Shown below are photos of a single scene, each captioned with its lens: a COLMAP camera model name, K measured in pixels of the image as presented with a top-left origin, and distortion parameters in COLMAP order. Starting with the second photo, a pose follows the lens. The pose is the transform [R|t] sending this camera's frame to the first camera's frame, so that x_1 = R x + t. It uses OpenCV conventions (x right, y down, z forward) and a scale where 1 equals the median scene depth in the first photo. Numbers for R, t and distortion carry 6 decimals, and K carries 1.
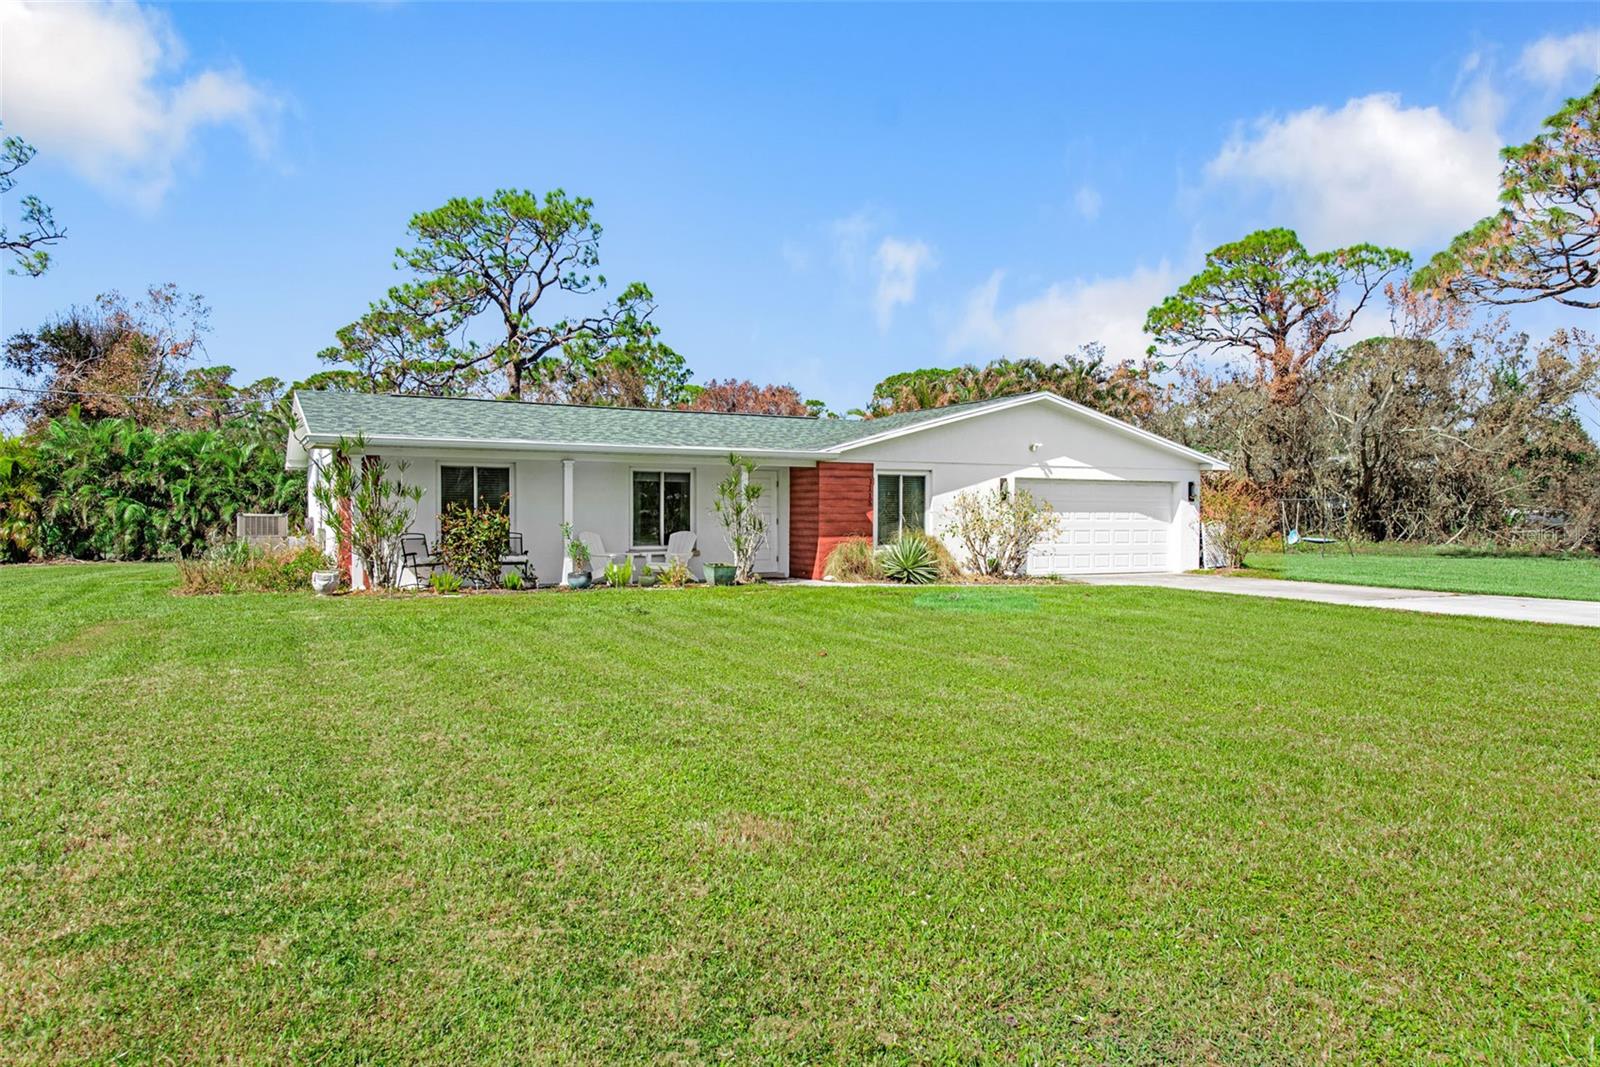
lens RADIAL K [[1060.2, 0, 807.4], [0, 1060.2, 531.2], [0, 0, 1]] dist [0.019813, -0.001422]
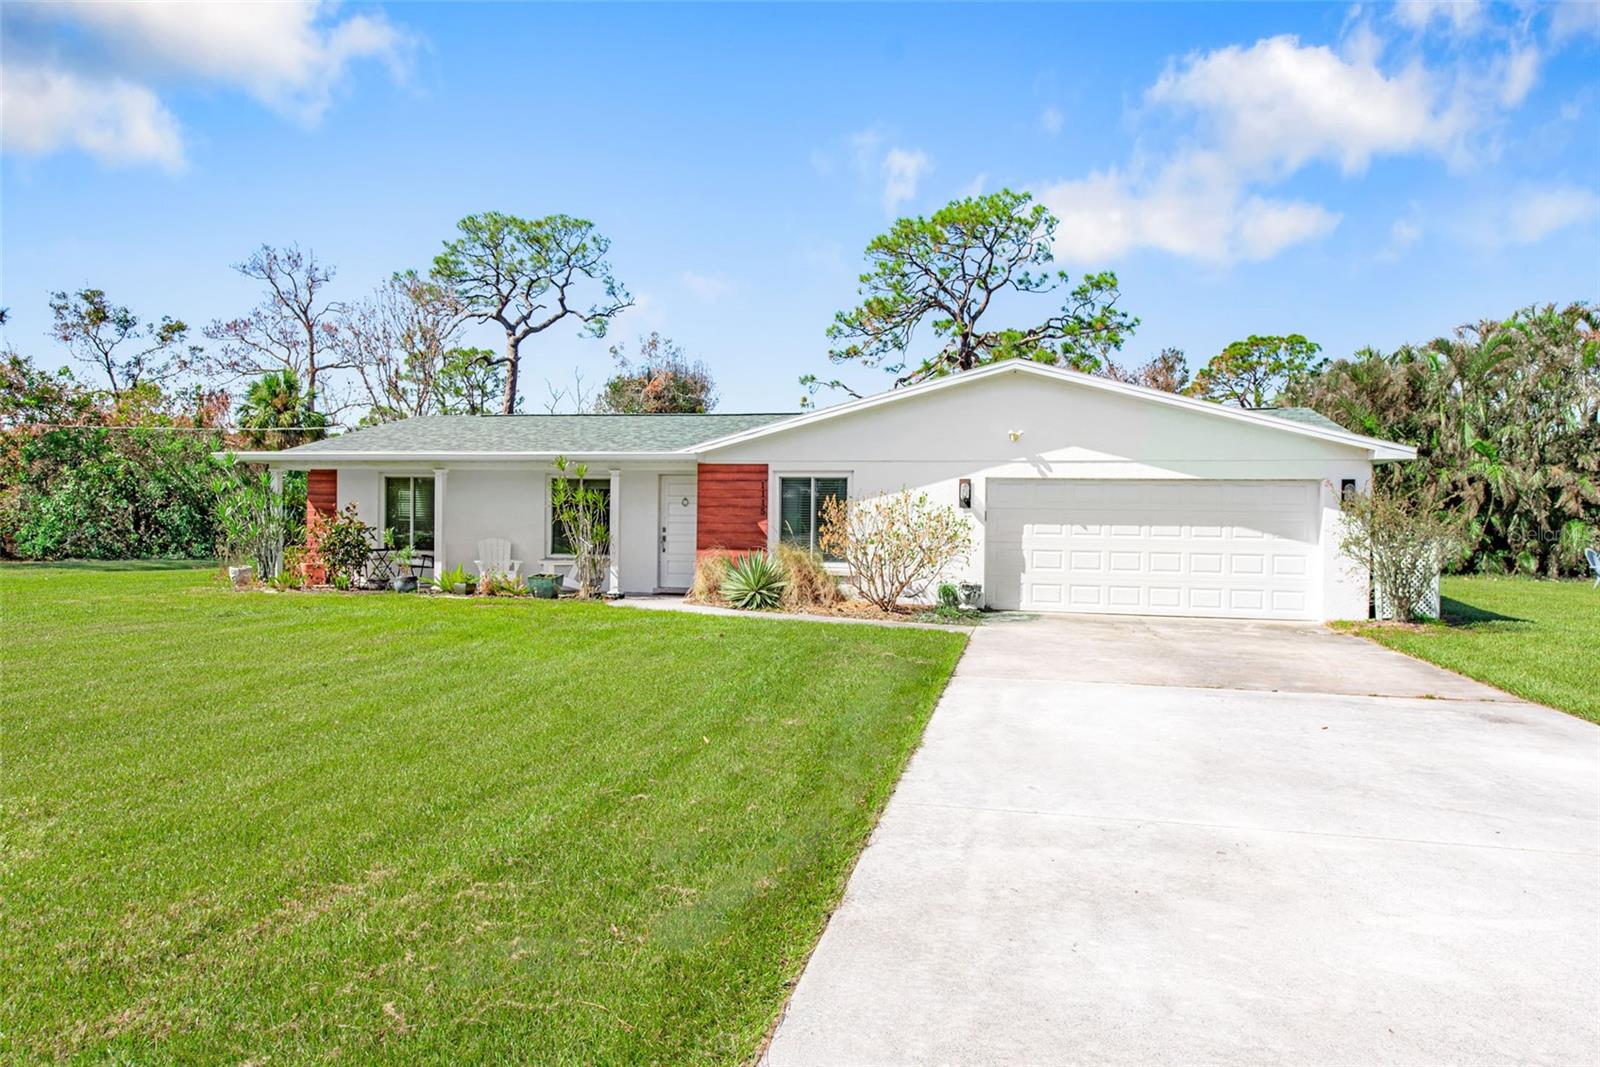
lens RADIAL K [[1060.2, 0, 807.4], [0, 1060.2, 531.2], [0, 0, 1]] dist [0.019813, -0.001422]
pose [[0.762446, 0.013044, -0.646920, 0.577295], [-0.020560, 0.999780, -0.004073, -0.007225], [0.646725, 0.016406, 0.762547, 0.346927]]
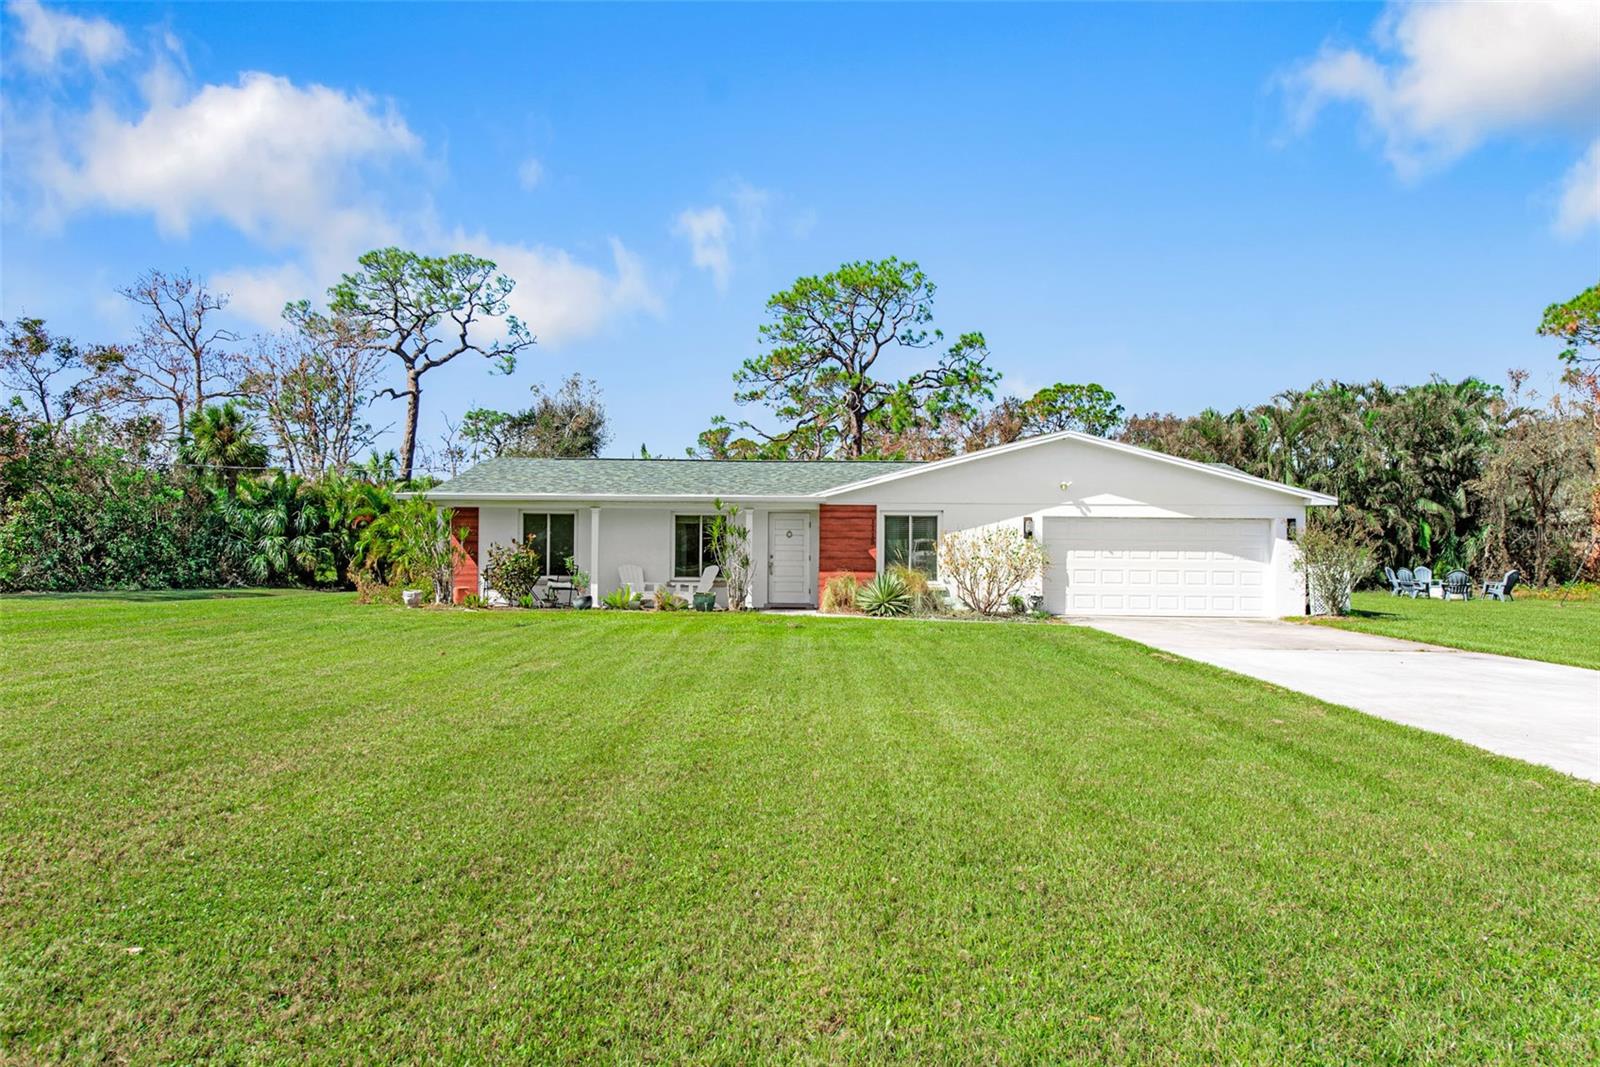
lens RADIAL K [[1060.2, 0, 807.4], [0, 1060.2, 531.2], [0, 0, 1]] dist [0.019813, -0.001422]
pose [[0.878711, -0.004536, -0.477333, 0.475116], [-0.012863, 0.999367, -0.033176, -0.000212], [0.477182, 0.035292, 0.878096, 0.009822]]
